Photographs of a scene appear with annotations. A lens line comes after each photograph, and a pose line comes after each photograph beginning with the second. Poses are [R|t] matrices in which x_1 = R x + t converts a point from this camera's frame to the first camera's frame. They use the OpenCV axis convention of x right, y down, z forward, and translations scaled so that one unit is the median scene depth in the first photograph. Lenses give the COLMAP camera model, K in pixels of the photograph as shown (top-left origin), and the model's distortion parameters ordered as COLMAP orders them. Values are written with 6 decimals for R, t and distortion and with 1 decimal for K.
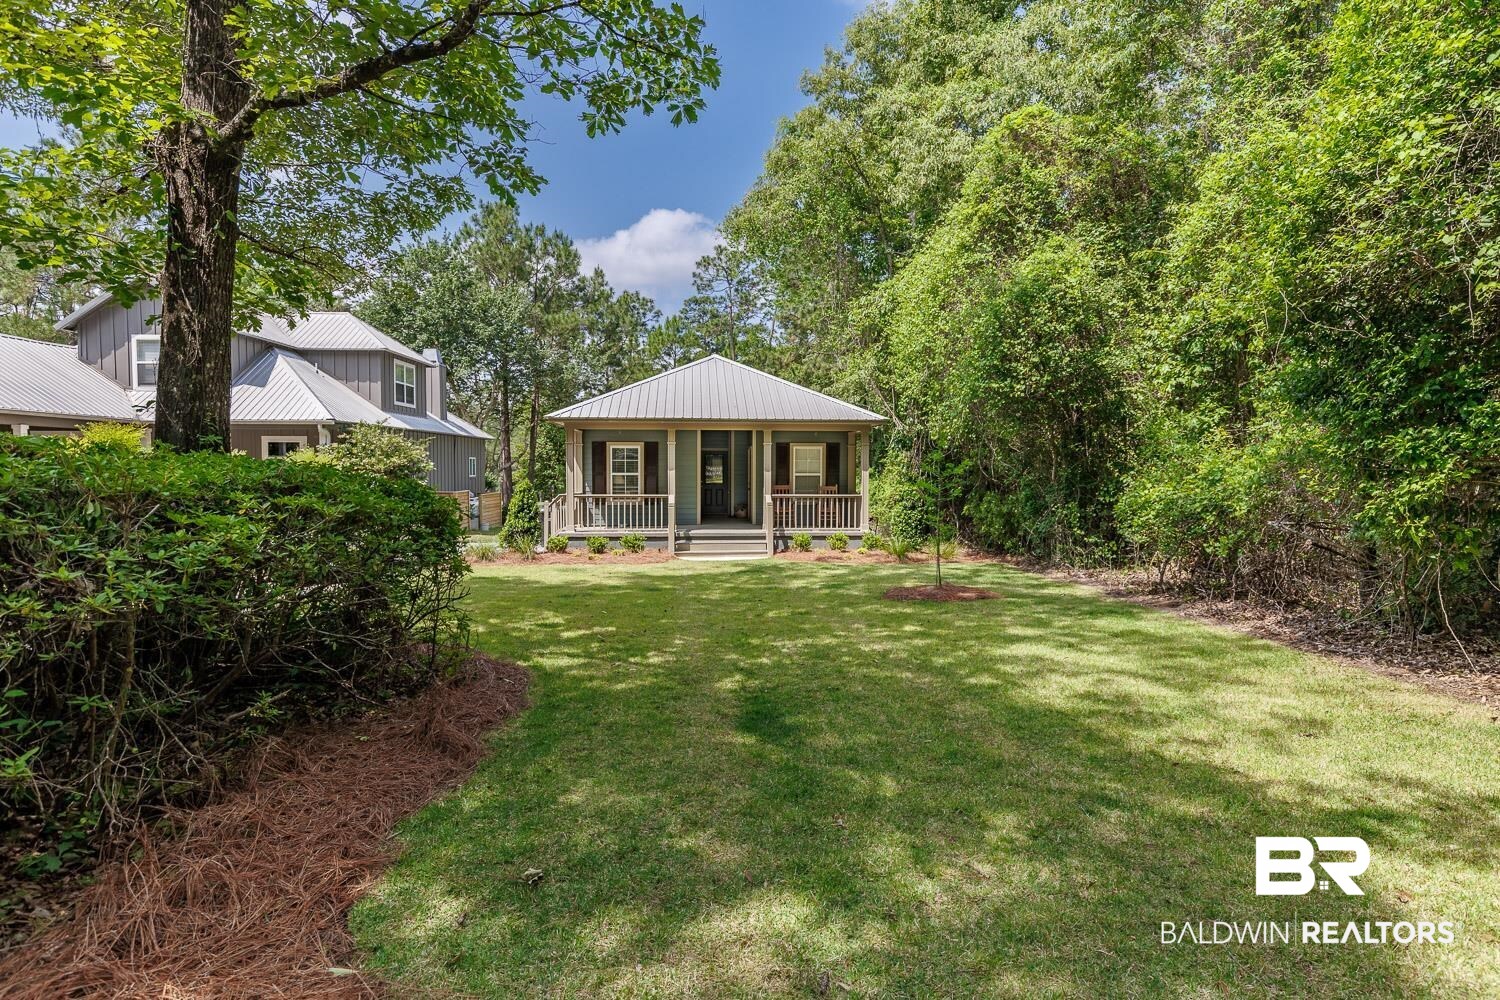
lens RADIAL K [[822.8, 0, 749.7], [0, 822.8, 495.5], [0, 0, 1]] dist [-0.001696, -0.000089]
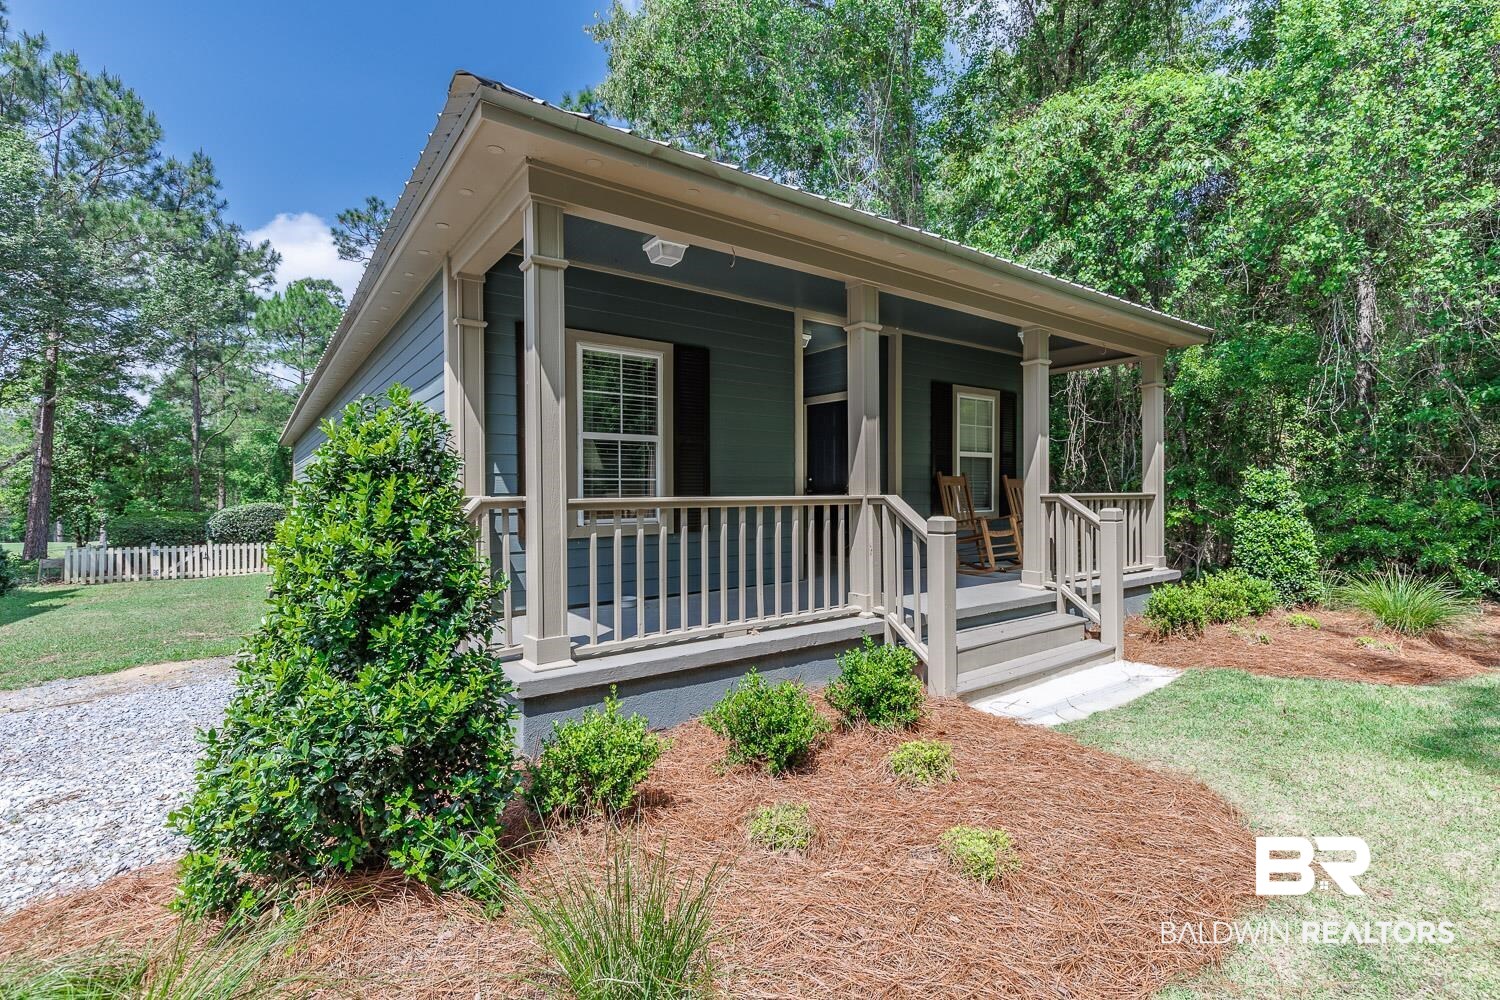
lens RADIAL K [[688.3, 0, 749.7], [0, 688.3, 500.2], [0, 0, 1]] dist [0.002557, 0.000979]
pose [[0.841513, -0.011314, 0.540118, -0.250664], [0.026726, 0.999428, -0.020703, 0.004956], [-0.539575, 0.031857, 0.841334, 0.741788]]
